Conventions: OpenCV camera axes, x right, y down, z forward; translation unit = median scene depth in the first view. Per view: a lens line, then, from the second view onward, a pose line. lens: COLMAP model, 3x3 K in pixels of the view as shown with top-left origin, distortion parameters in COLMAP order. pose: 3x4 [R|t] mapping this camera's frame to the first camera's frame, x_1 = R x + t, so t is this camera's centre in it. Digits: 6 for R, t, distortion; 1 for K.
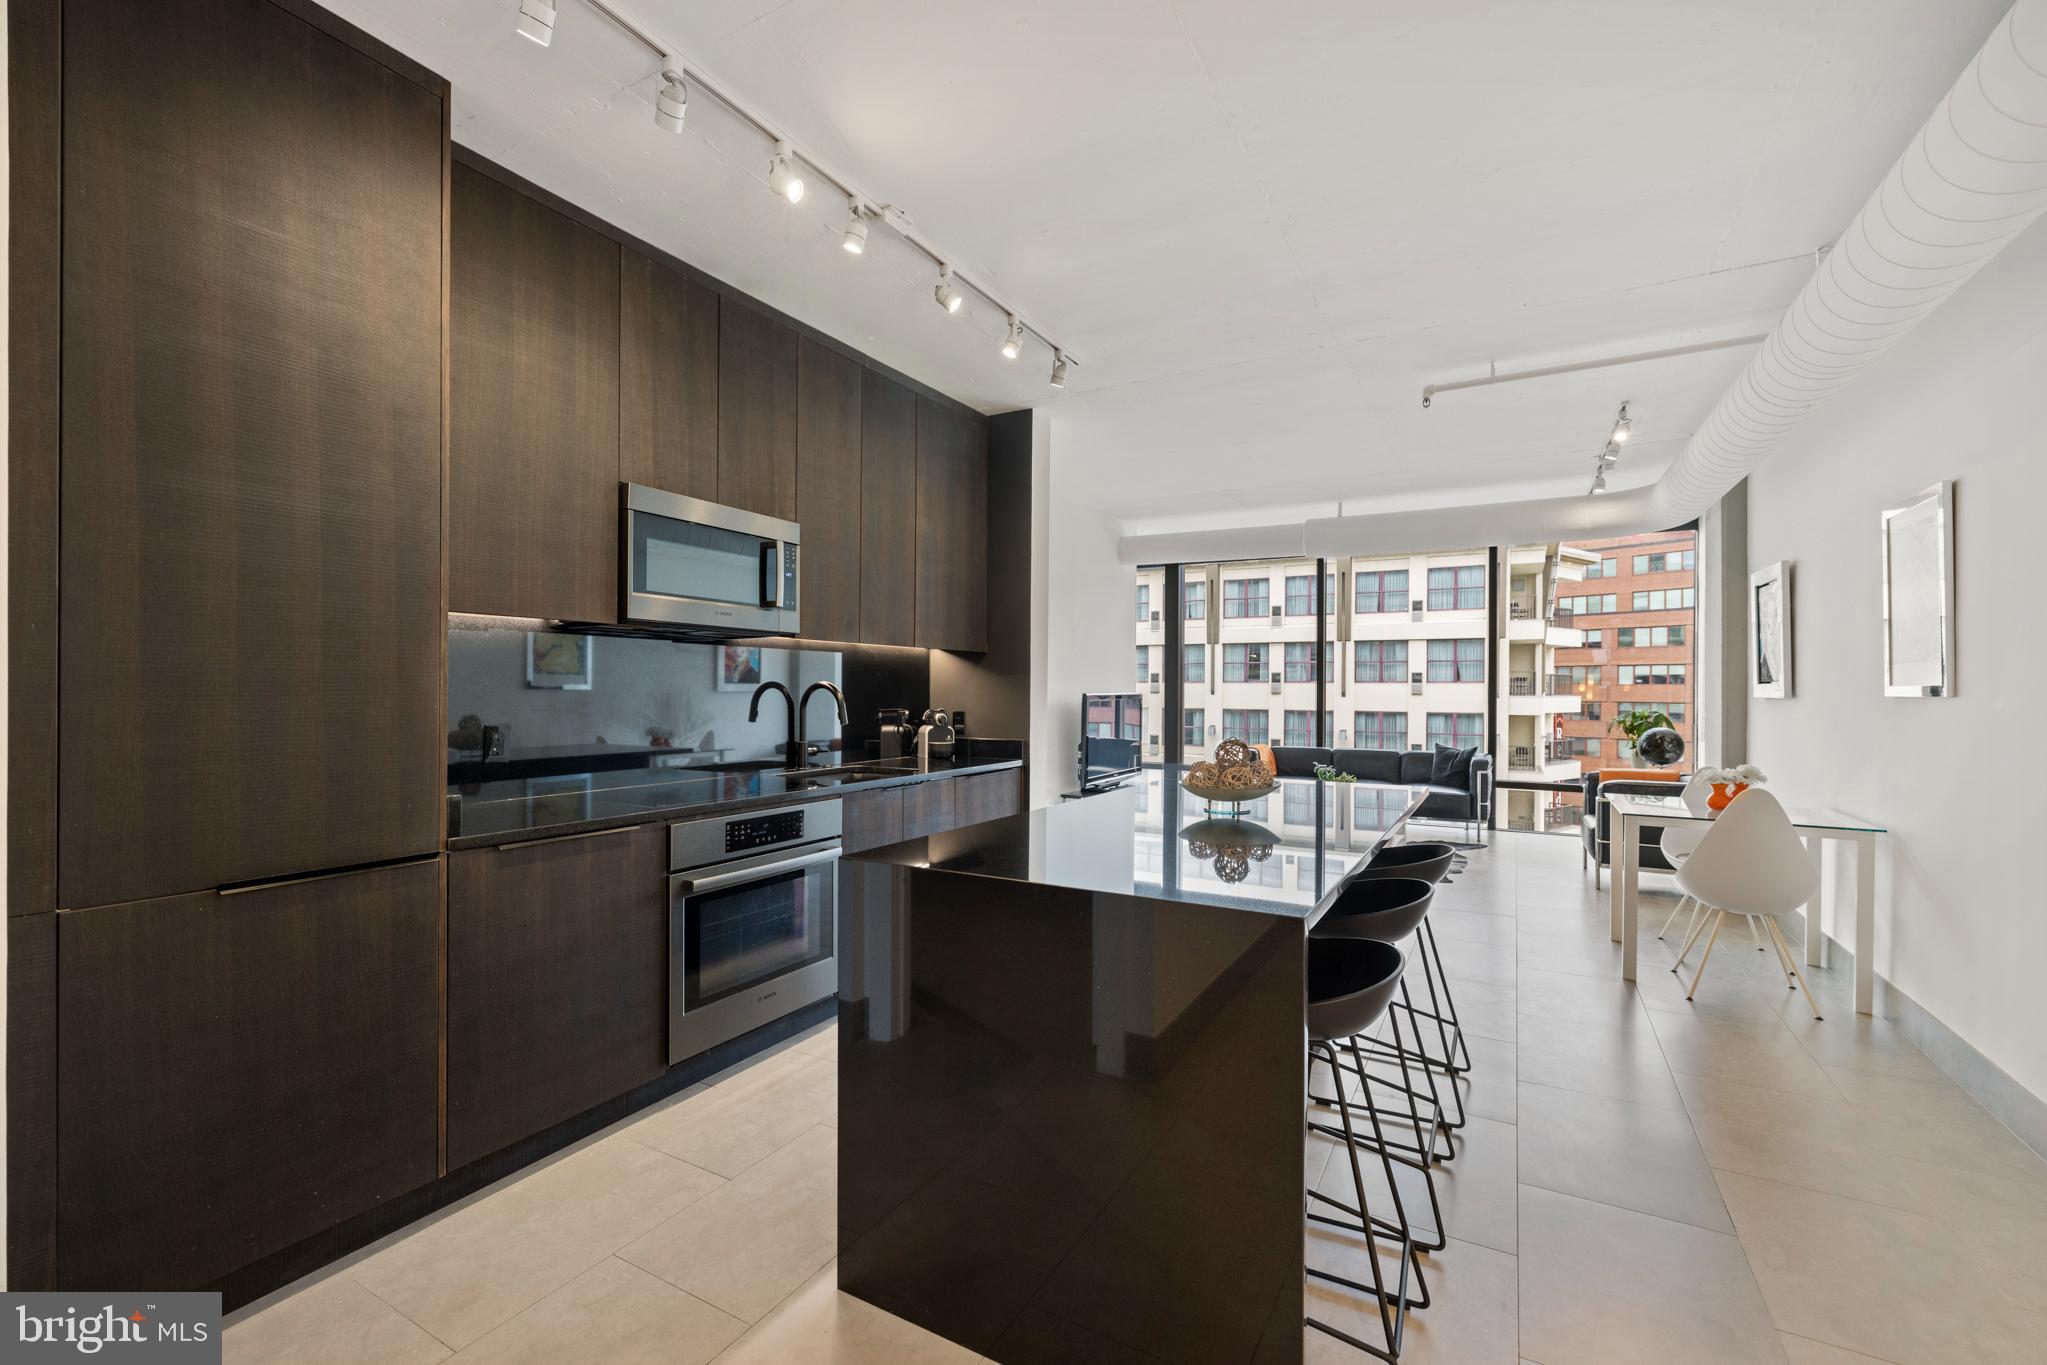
lens RADIAL K [[860.9, 0, 1023.9], [0, 860.9, 689.3], [0, 0, 1]] dist [0.000890, 0.000333]
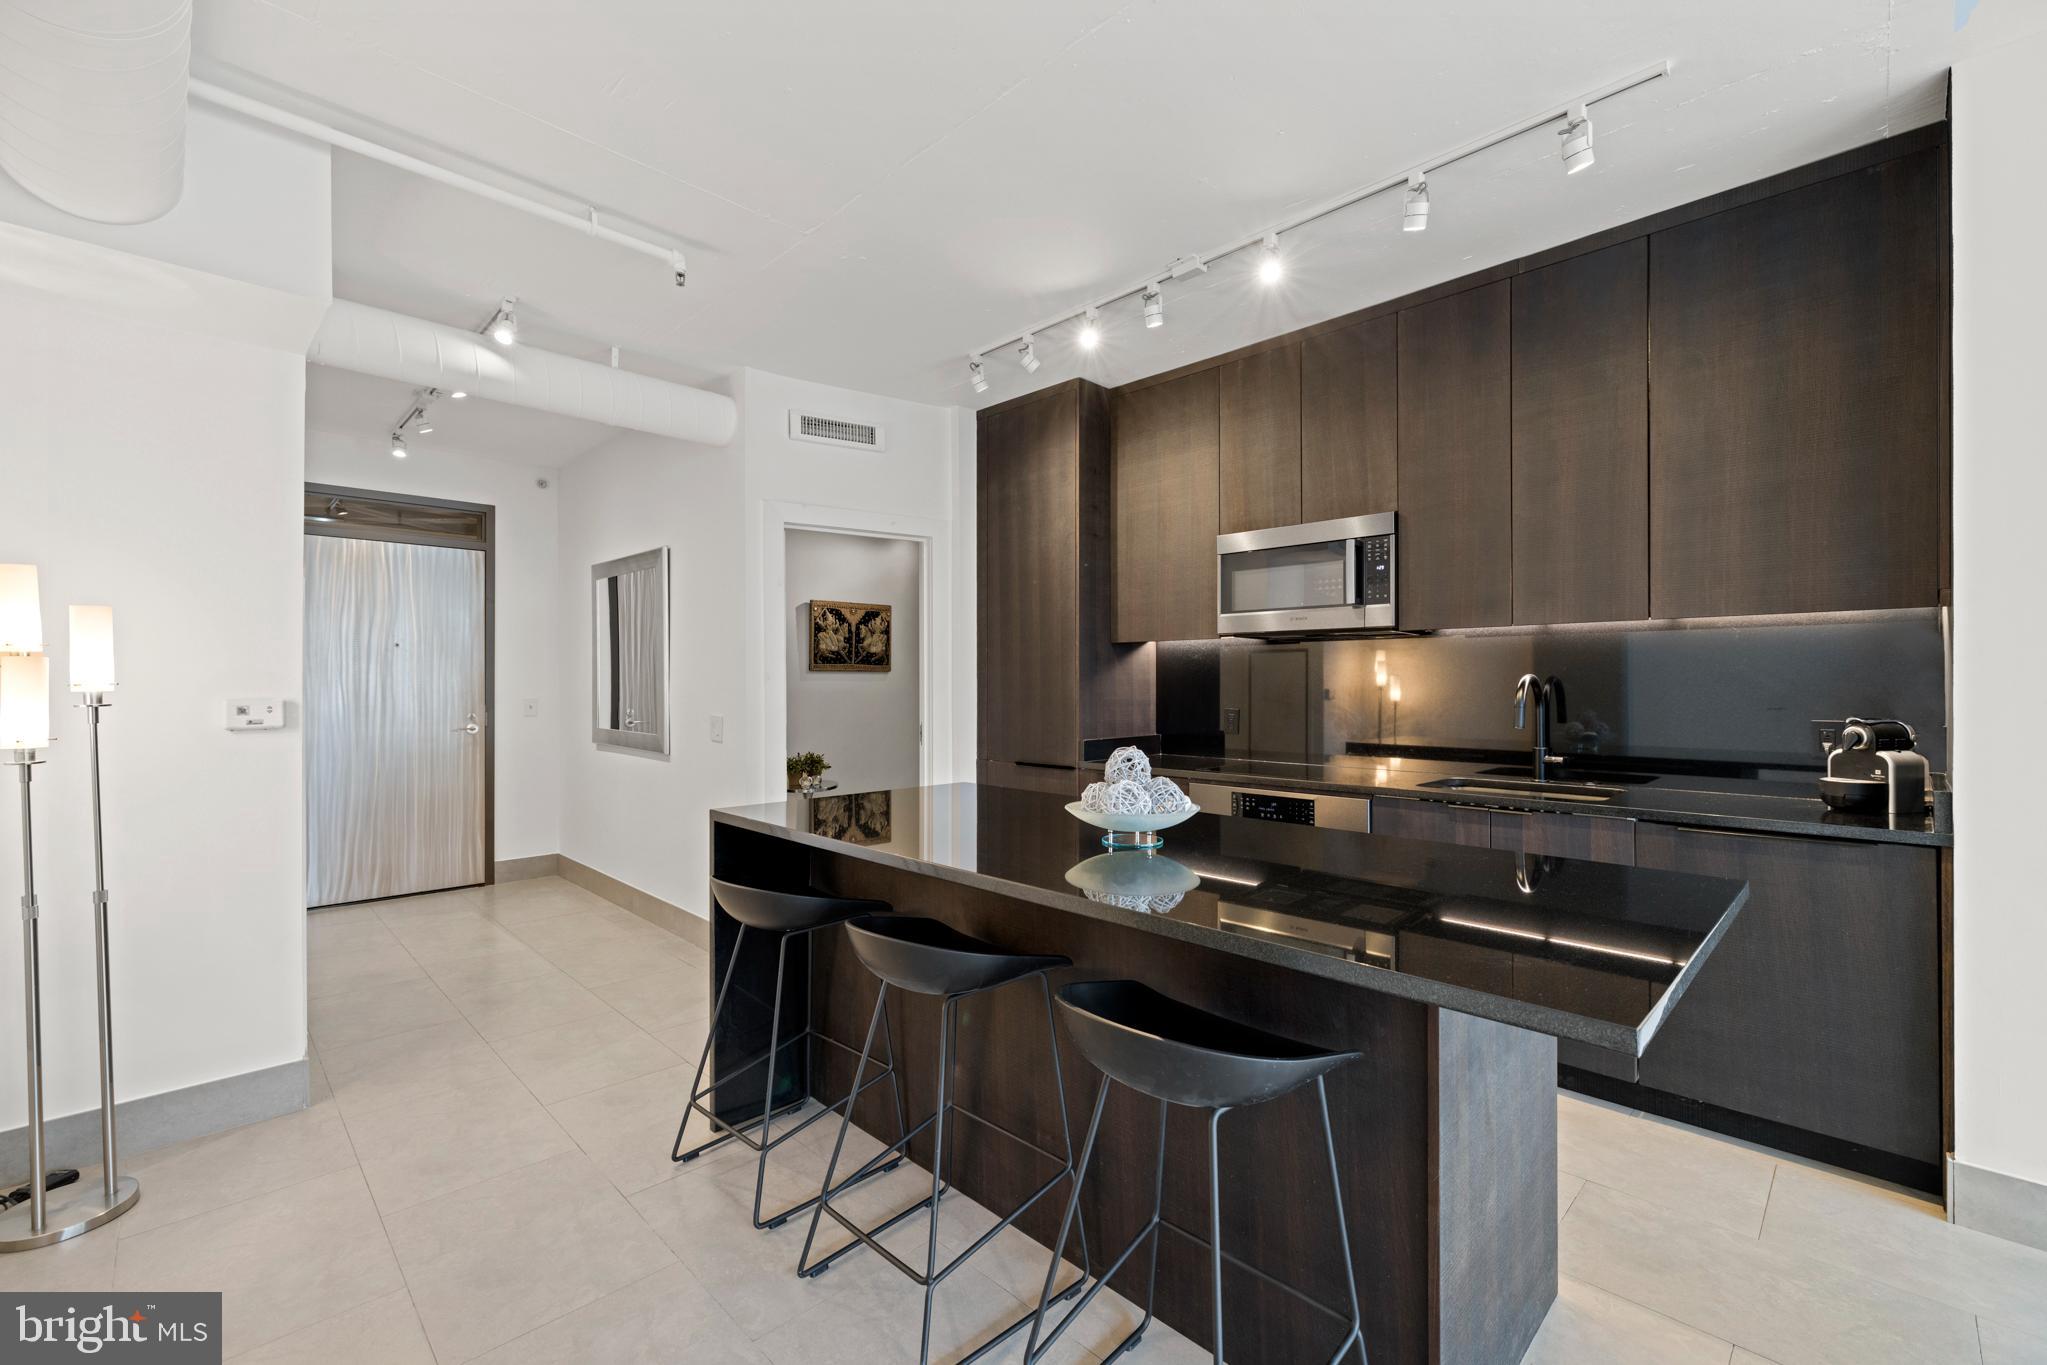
lens RADIAL K [[860.9, 0, 1023.9], [0, 860.9, 689.3], [0, 0, 1]] dist [0.000890, 0.000333]
pose [[-0.269421, 0.002056, -0.963020, 0.562545], [0.003655, 0.999993, 0.001112, 0.002086], [0.963016, -0.003220, -0.269427, 0.626767]]
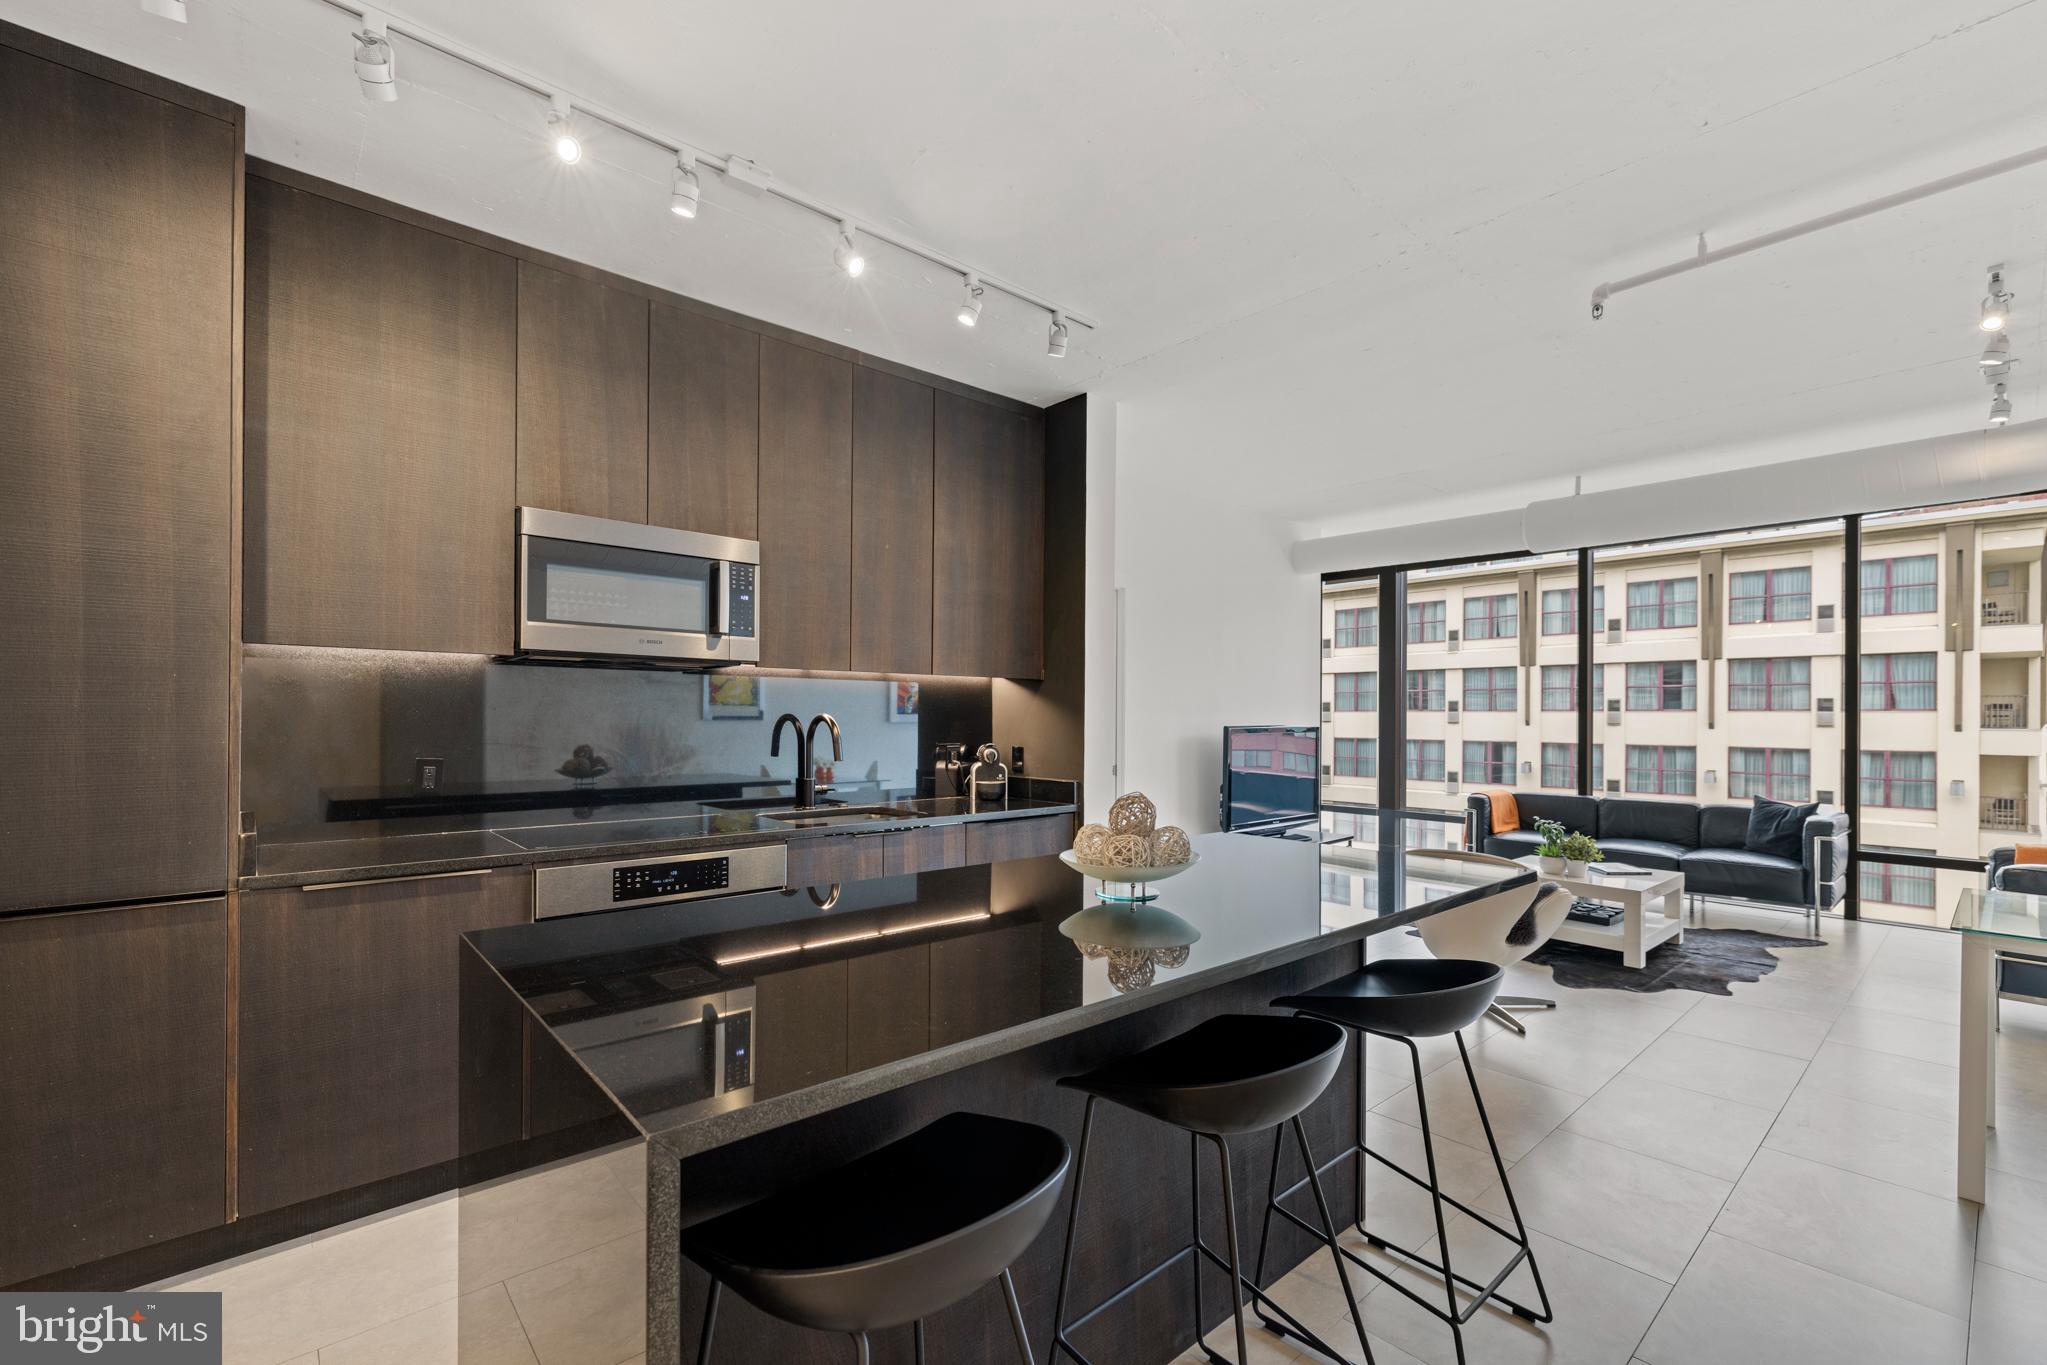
lens RADIAL K [[871.7, 0, 1018.2], [0, 871.7, 715.2], [0, 0, 1]] dist [0.001160, 0.000198]
pose [[0.944660, -0.000347, -0.328050, 0.220645], [-0.001003, 0.999992, -0.003946, -0.003361], [0.328049, 0.004057, 0.944652, 0.157447]]
